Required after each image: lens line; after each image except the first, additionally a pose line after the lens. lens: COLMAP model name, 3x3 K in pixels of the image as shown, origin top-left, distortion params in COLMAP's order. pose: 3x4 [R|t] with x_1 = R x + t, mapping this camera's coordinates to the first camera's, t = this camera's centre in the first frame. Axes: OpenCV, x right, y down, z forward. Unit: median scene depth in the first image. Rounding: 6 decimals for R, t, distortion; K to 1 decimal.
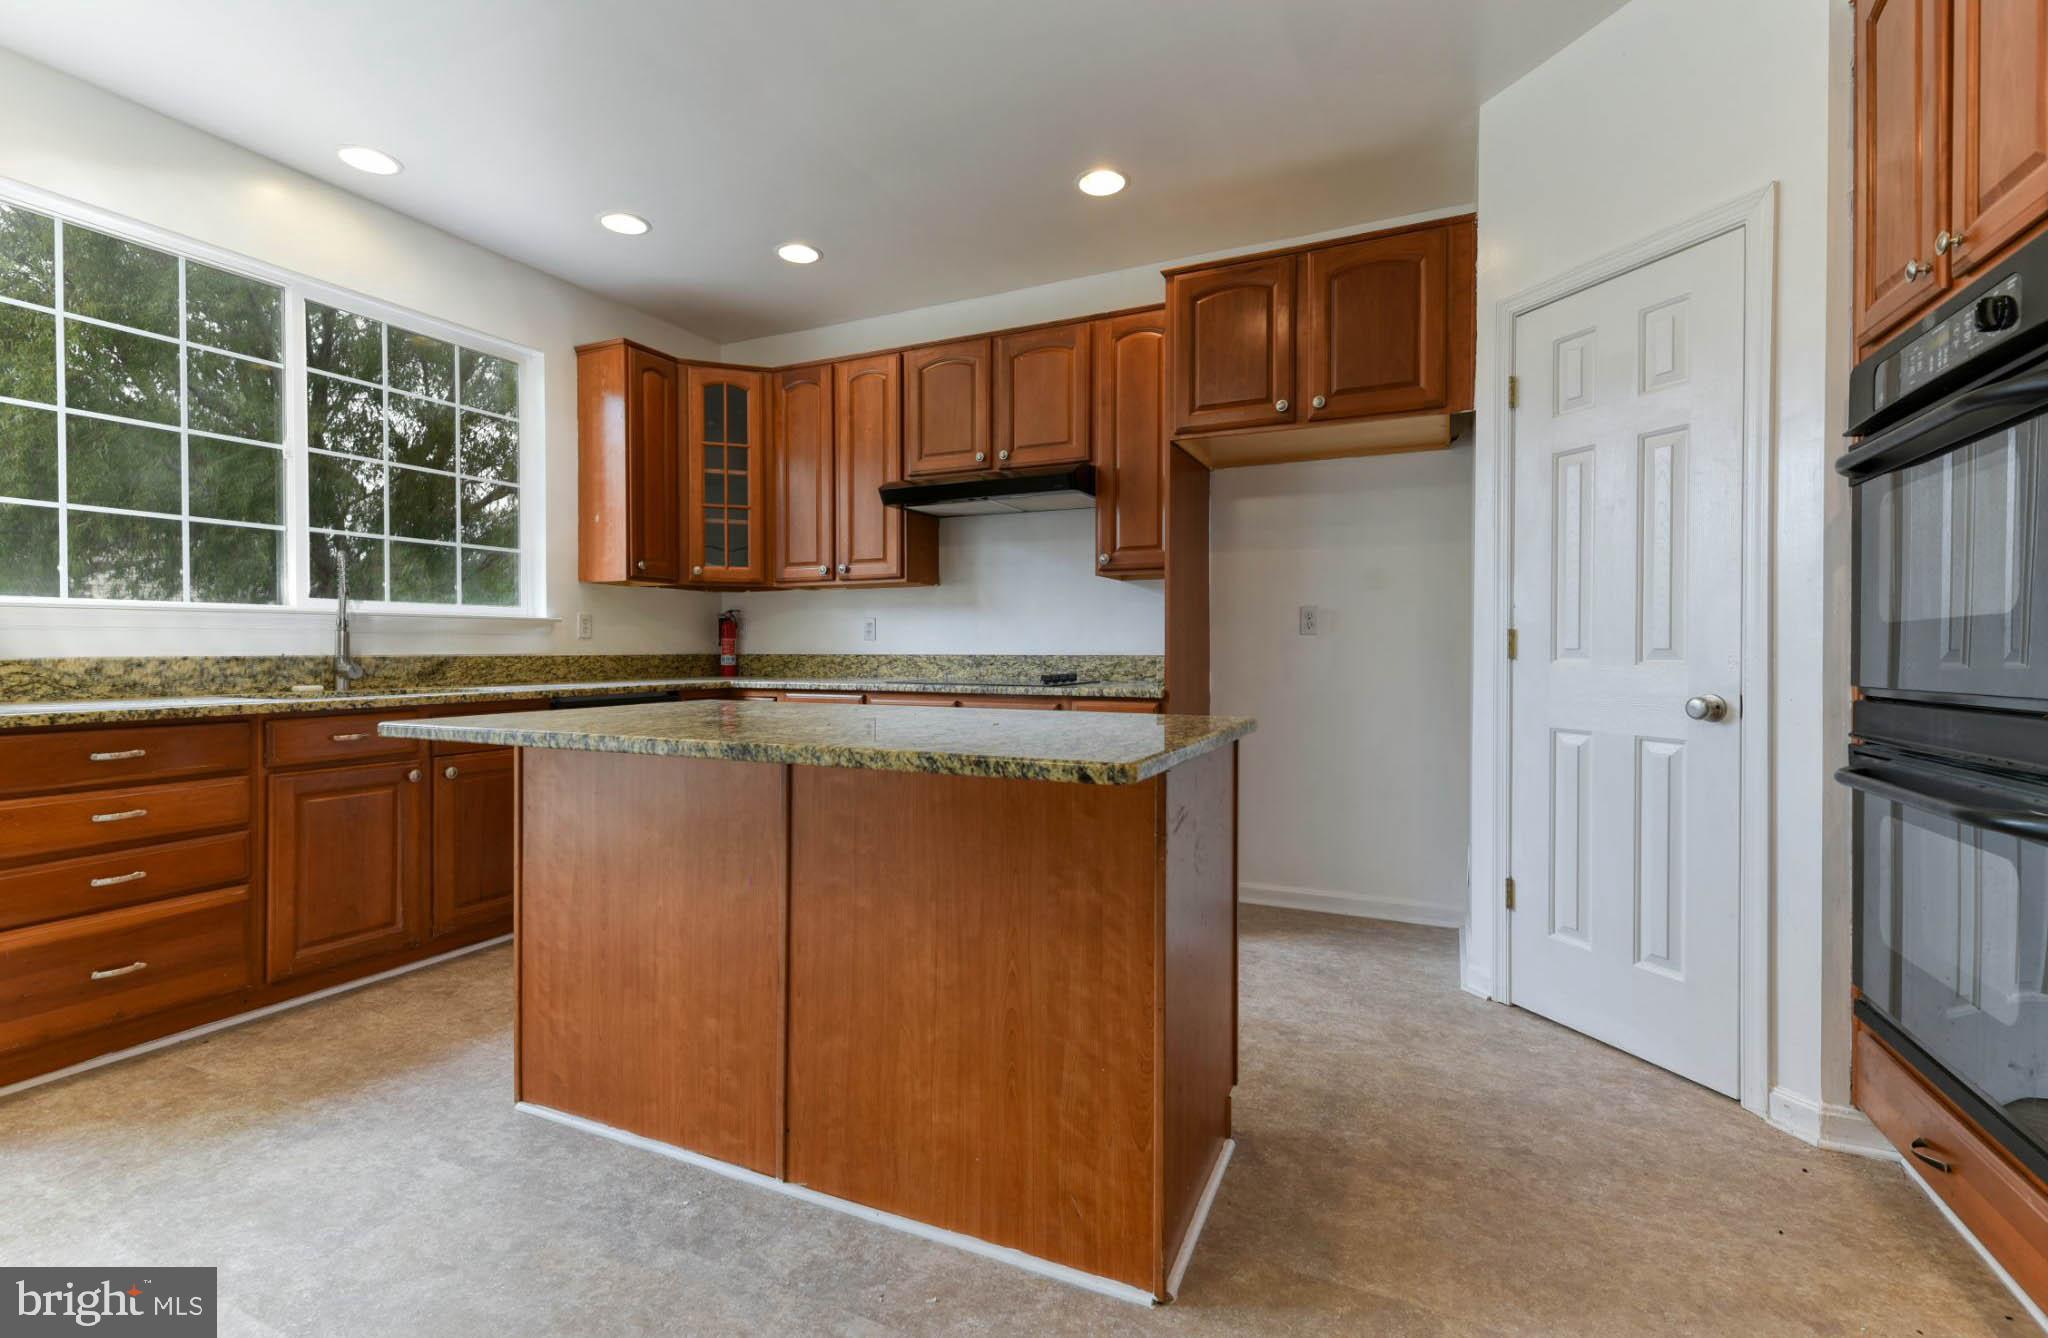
lens RADIAL K [[892.5, 0, 1015.4], [0, 892.5, 656.5], [0, 0, 1]] dist [0.004738, -0.000034]
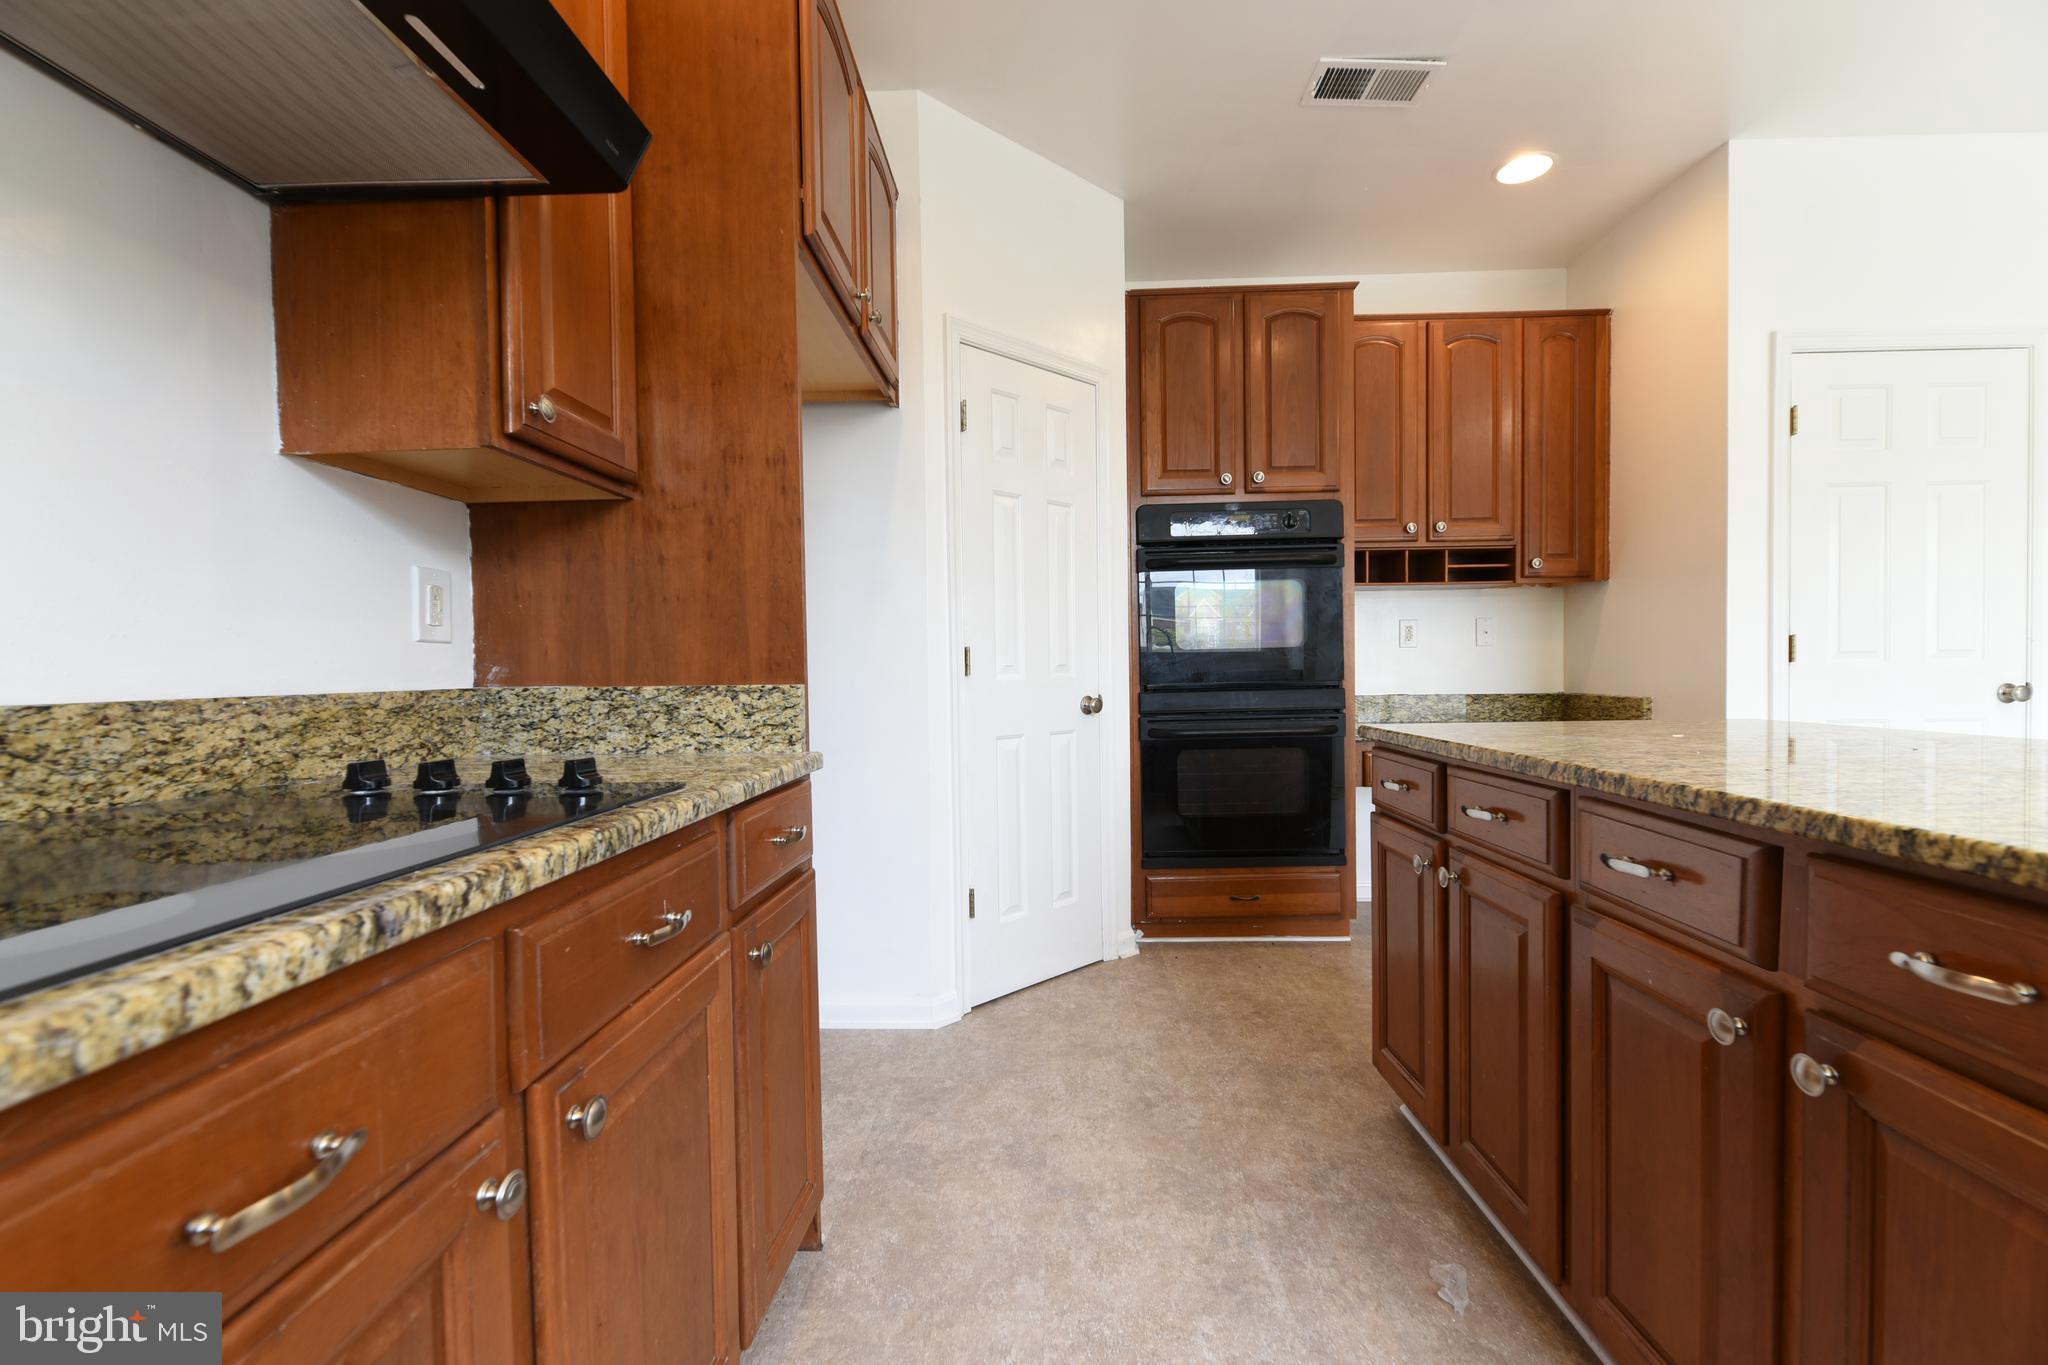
lens RADIAL K [[879.3, 0, 1026.1], [0, 879.3, 684.1], [0, 0, 1]] dist [0.000942, 0.000017]
pose [[-0.406845, -0.017286, 0.913334, -0.459145], [0.017097, 0.999502, 0.026532, -0.015341], [-0.913337, 0.026409, -0.406347, 1.556069]]
